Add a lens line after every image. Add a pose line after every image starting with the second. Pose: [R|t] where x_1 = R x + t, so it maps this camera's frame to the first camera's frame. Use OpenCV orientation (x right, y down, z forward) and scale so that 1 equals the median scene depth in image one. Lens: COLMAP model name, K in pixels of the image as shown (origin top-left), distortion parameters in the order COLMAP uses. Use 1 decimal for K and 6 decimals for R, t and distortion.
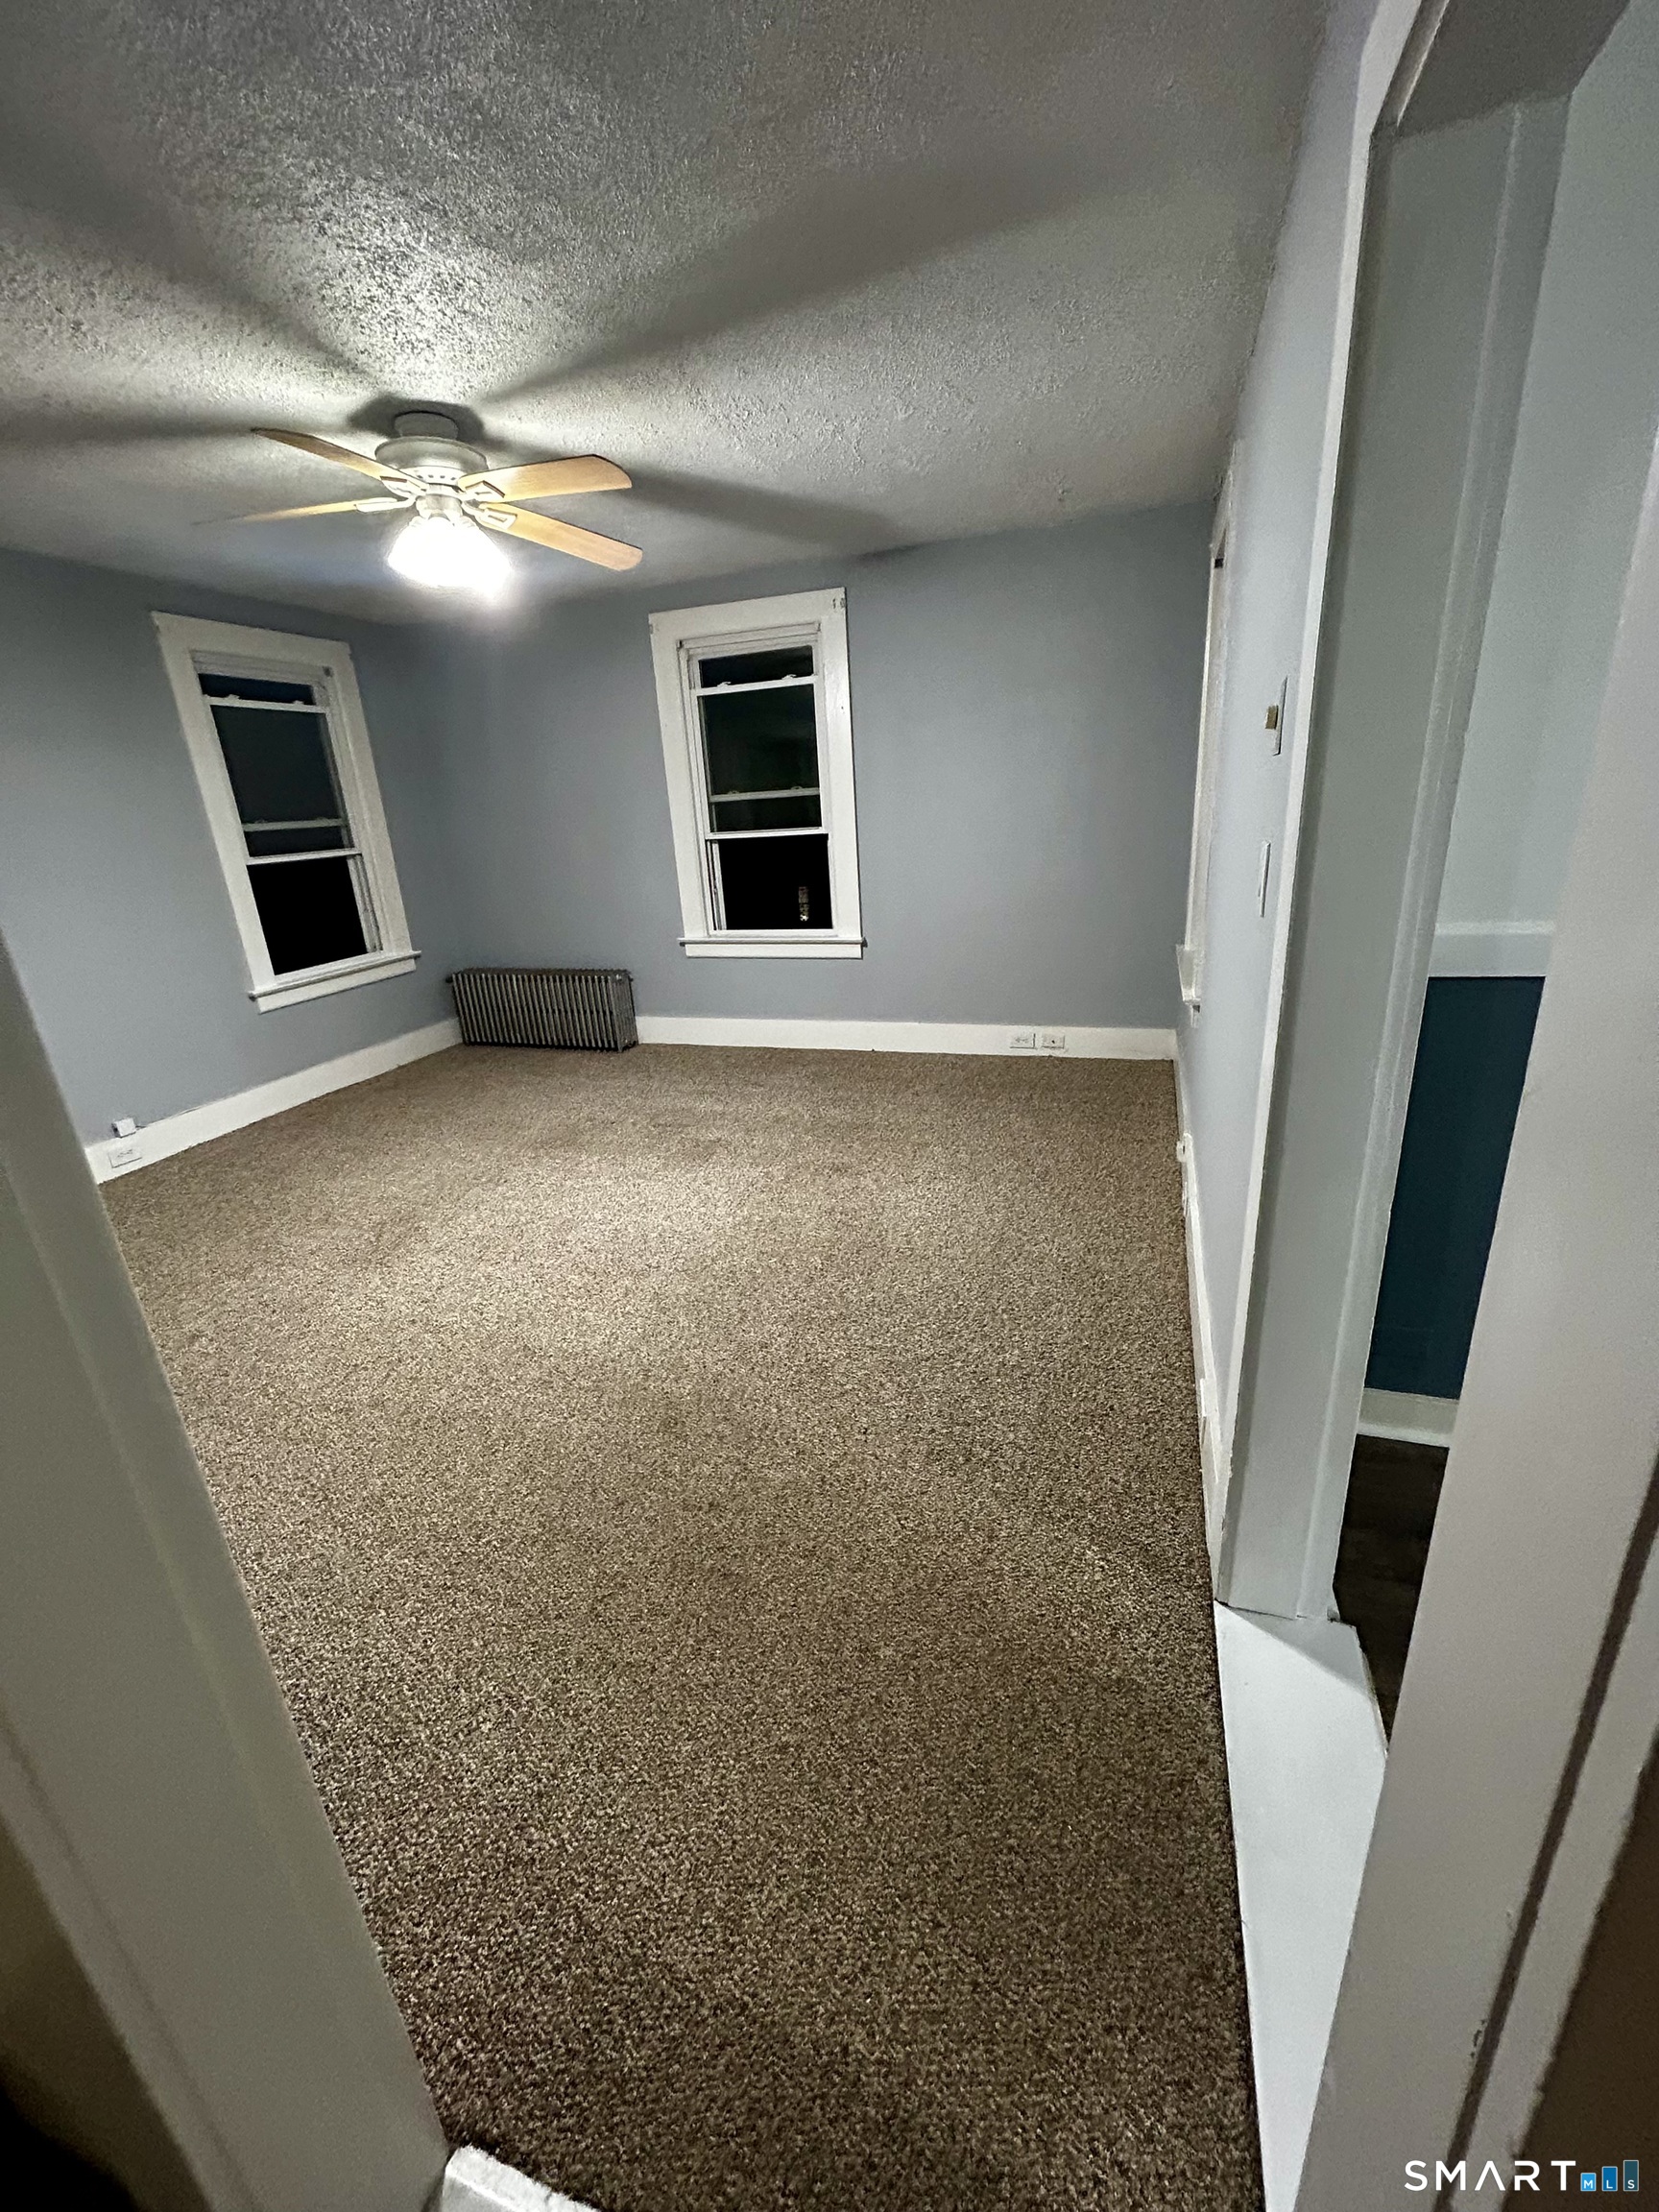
lens RADIAL K [[884.7, 0, 829.5], [0, 884.7, 1106.0], [0, 0, 1]] dist [-0.001991, -0.000047]
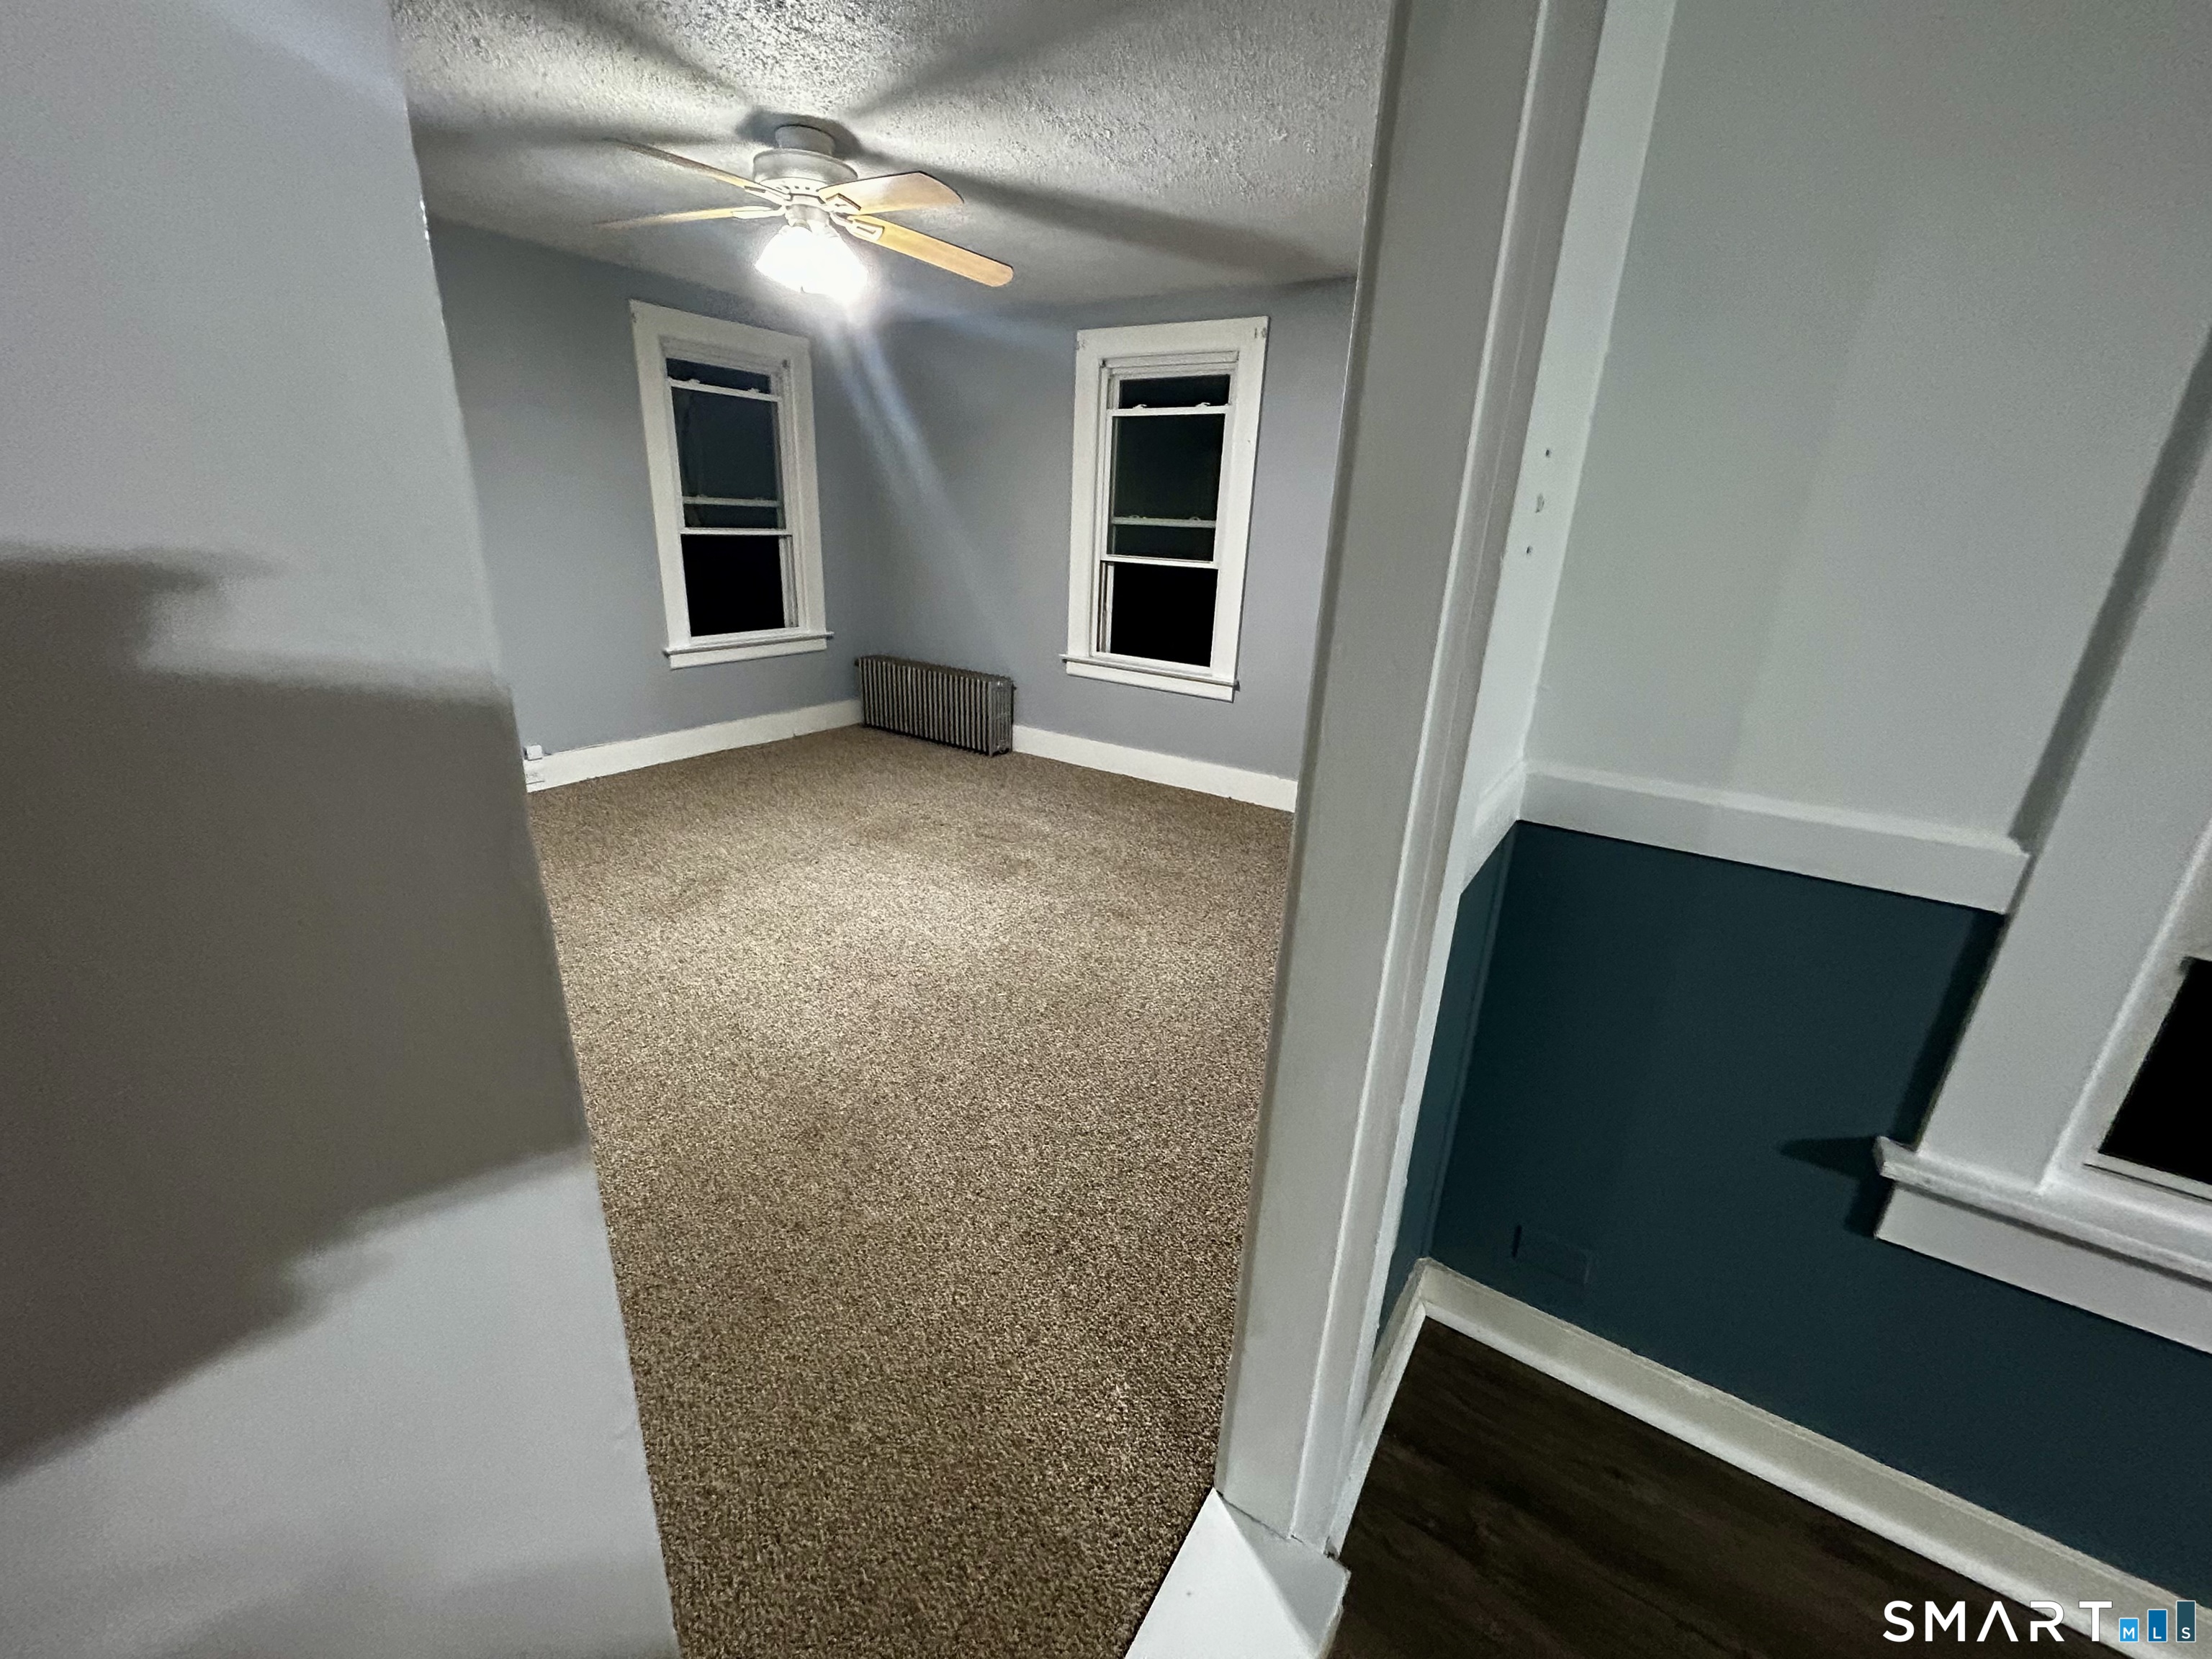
lens RADIAL K [[884.7, 0, 1106.0], [0, 884.7, 829.5], [0, 0, 1]] dist [-0.001991, -0.000047]
pose [[0.963066, 0.179295, -0.200889, 0.140128], [-0.178168, 0.983711, 0.023830, -0.032905], [0.201889, 0.012842, 0.979324, 0.036109]]
